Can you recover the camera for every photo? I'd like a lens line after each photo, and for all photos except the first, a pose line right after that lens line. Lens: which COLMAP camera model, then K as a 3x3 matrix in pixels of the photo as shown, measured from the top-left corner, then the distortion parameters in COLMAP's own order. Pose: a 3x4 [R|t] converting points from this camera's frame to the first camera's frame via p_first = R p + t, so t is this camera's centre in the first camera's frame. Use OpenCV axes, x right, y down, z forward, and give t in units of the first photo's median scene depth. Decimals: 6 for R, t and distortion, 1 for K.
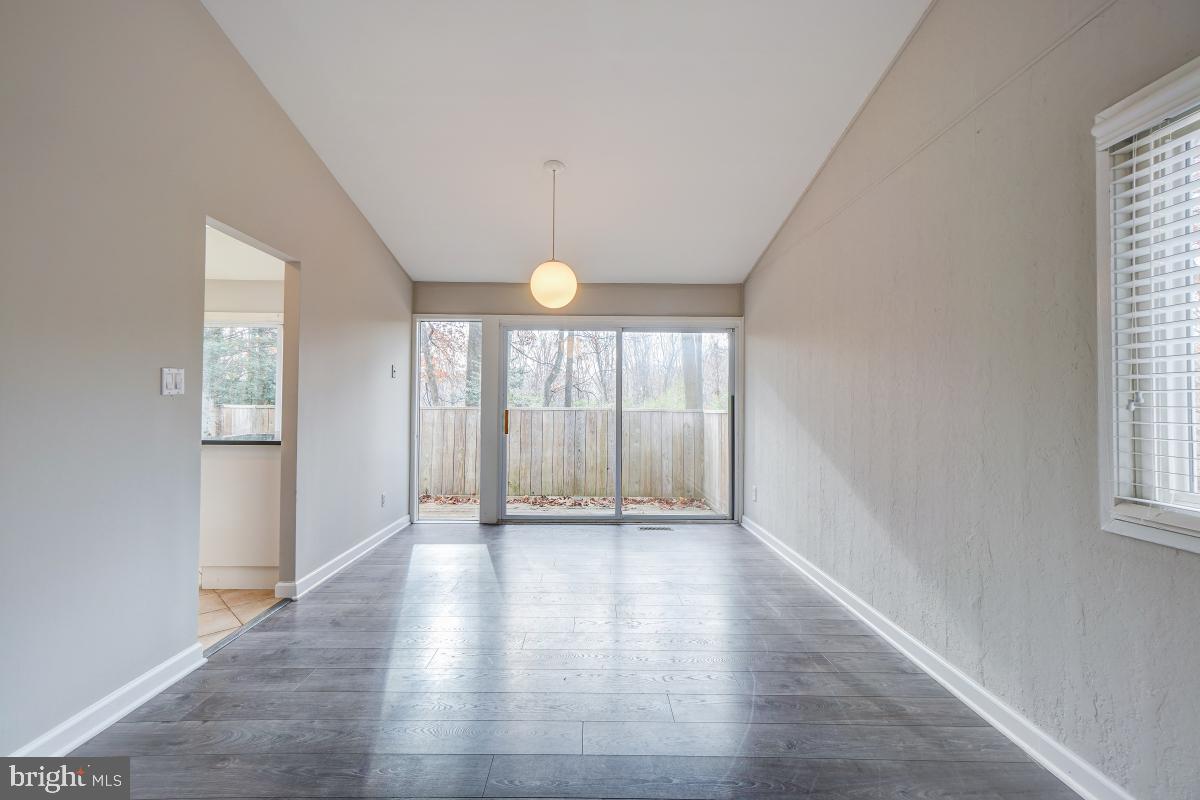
lens RADIAL K [[517.9, 0, 593.5], [0, 517.9, 392.6], [0, 0, 1]] dist [-0.007433, 0.007173]
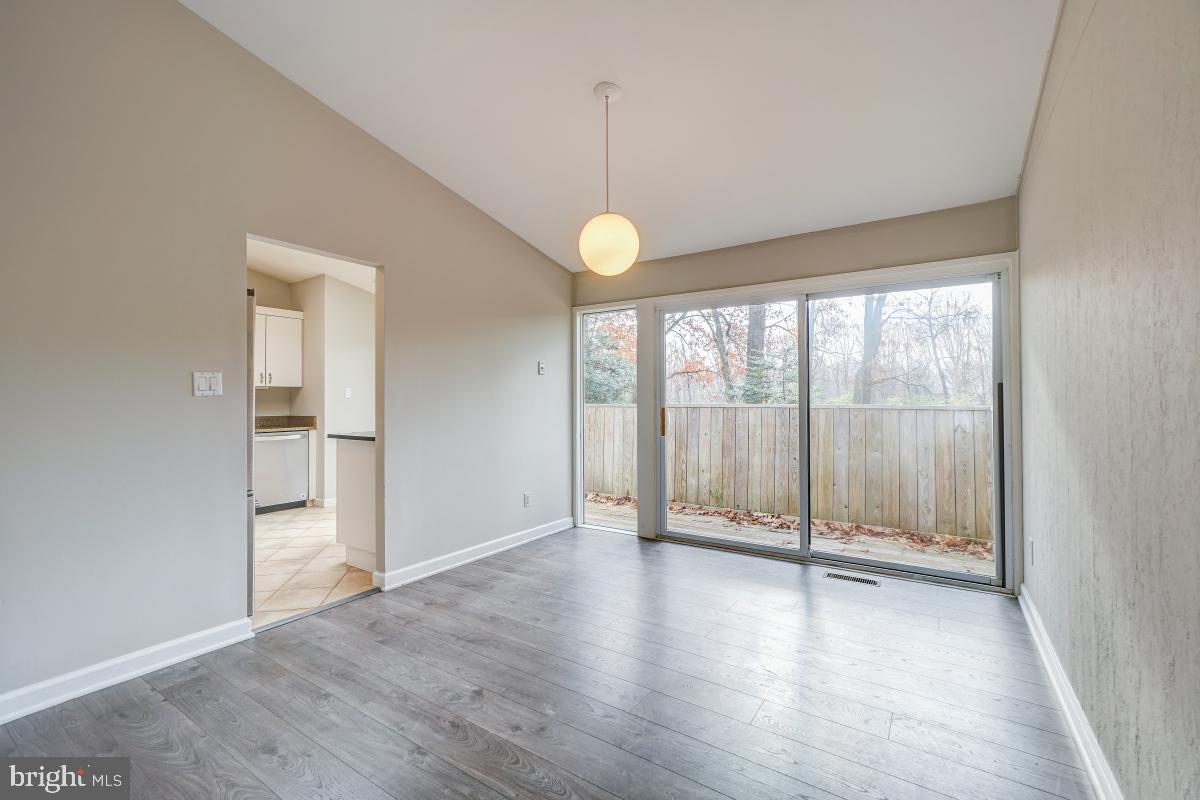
lens RADIAL K [[517.9, 0, 594.1], [0, 517.9, 392.1], [0, 0, 1]] dist [-0.007433, 0.007173]
pose [[0.824299, -0.019899, -0.565805, 0.224101], [0.022322, 0.999747, -0.002640, 0.008022], [0.565715, -0.010453, 0.824535, 0.233817]]
